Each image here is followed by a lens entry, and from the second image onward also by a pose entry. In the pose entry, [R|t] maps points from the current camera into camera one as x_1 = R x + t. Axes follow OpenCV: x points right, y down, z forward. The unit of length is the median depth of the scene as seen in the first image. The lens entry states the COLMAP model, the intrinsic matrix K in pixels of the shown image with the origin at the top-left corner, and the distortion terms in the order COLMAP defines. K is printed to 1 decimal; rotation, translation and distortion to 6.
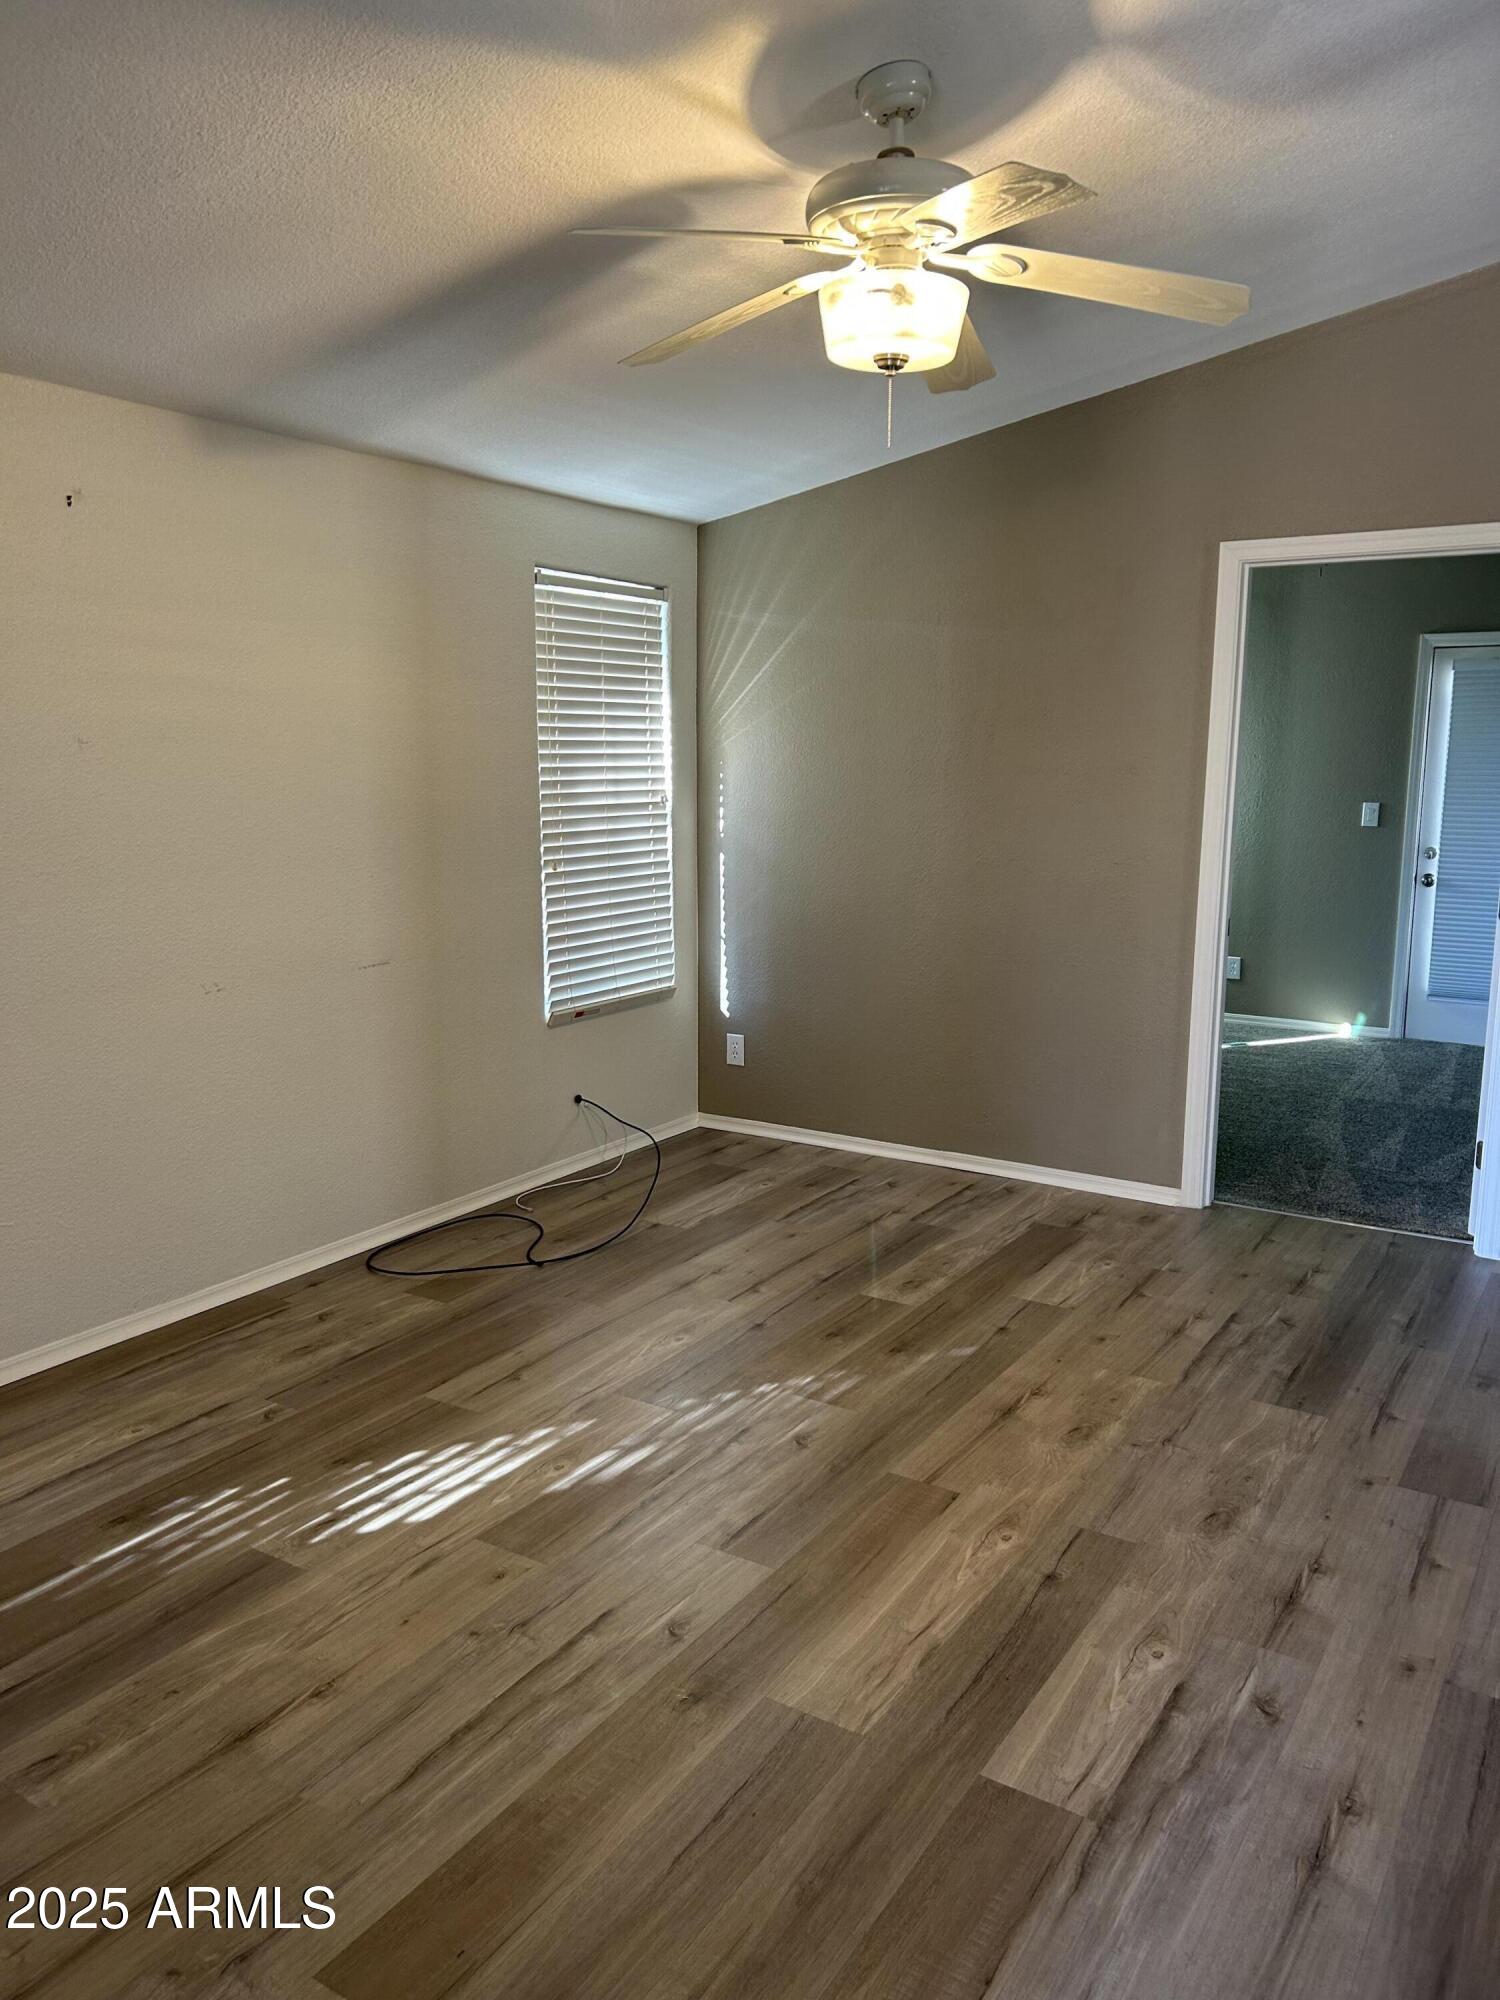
lens RADIAL K [[1558.6, 0, 750.0], [0, 1558.6, 1000.0], [0, 0, 1]] dist [0.078326, -0.067531]
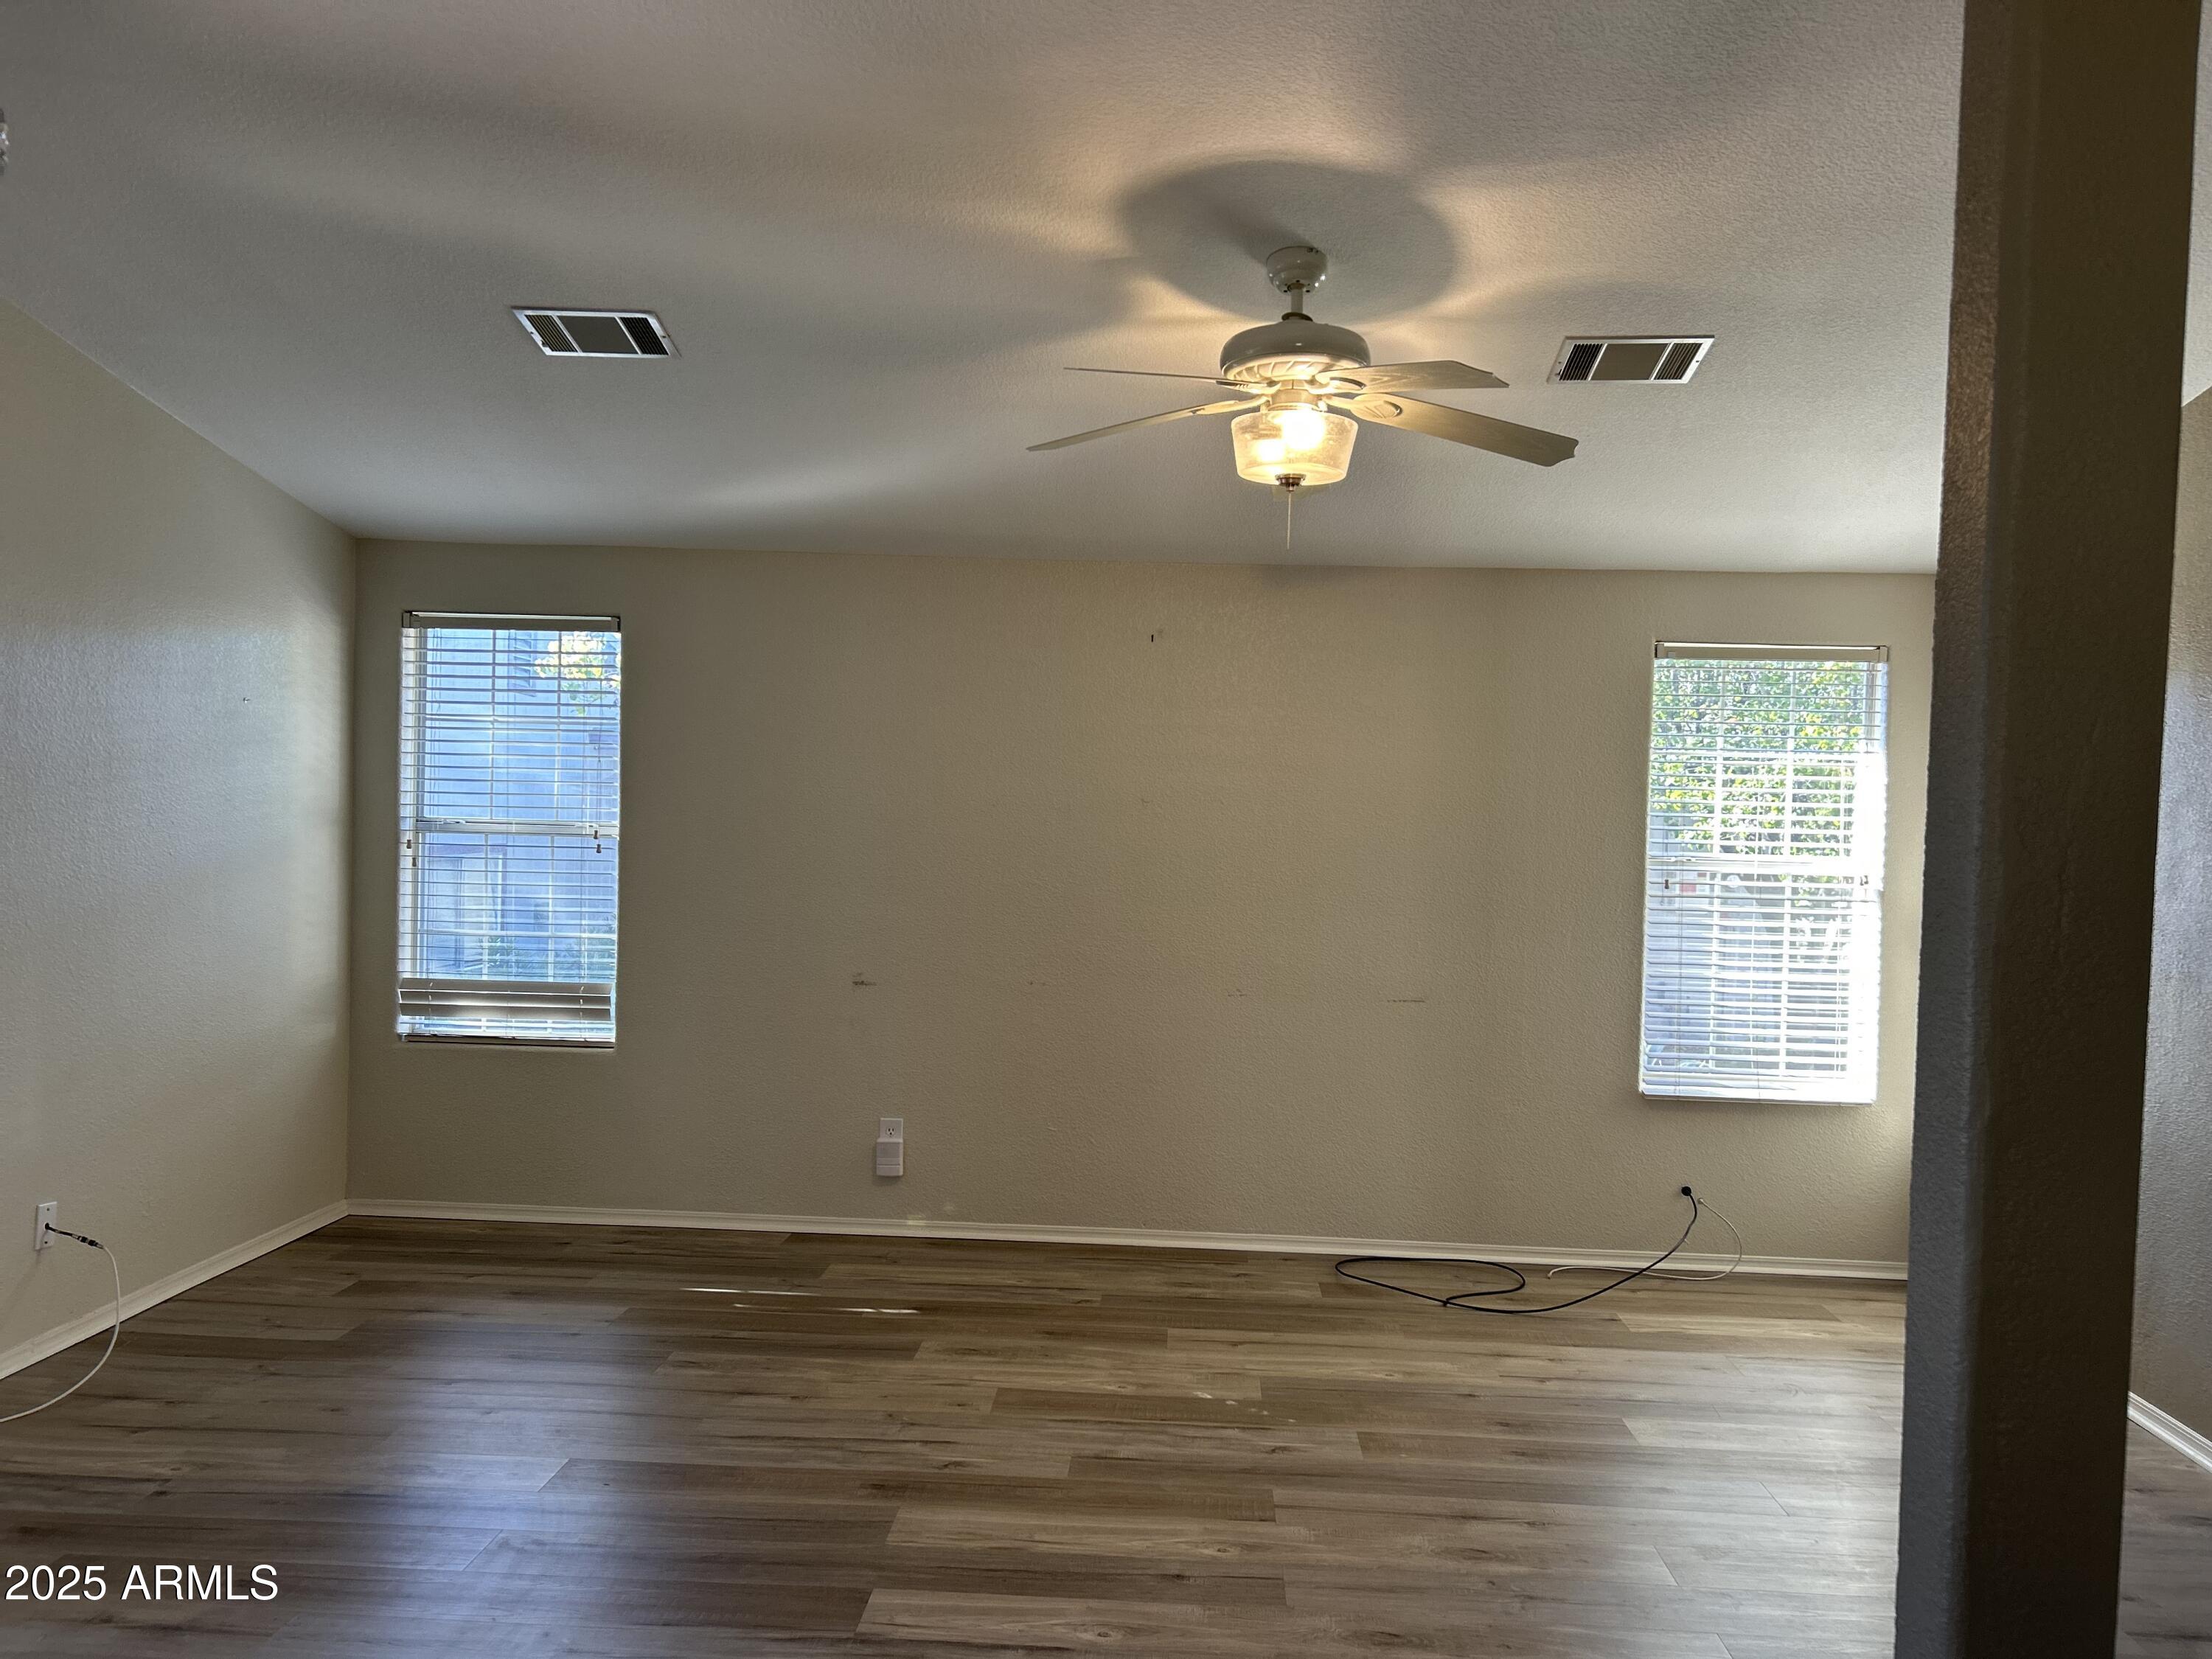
lens RADIAL K [[1723.8, 0, 1106.0], [0, 1723.8, 829.5], [0, 0, 1]] dist [0.078326, -0.067531]
pose [[0.469936, 0.019391, -0.882488, 1.003298], [-0.168946, 0.983252, -0.068360, -0.030214], [0.866382, 0.181217, 0.465341, 0.276621]]
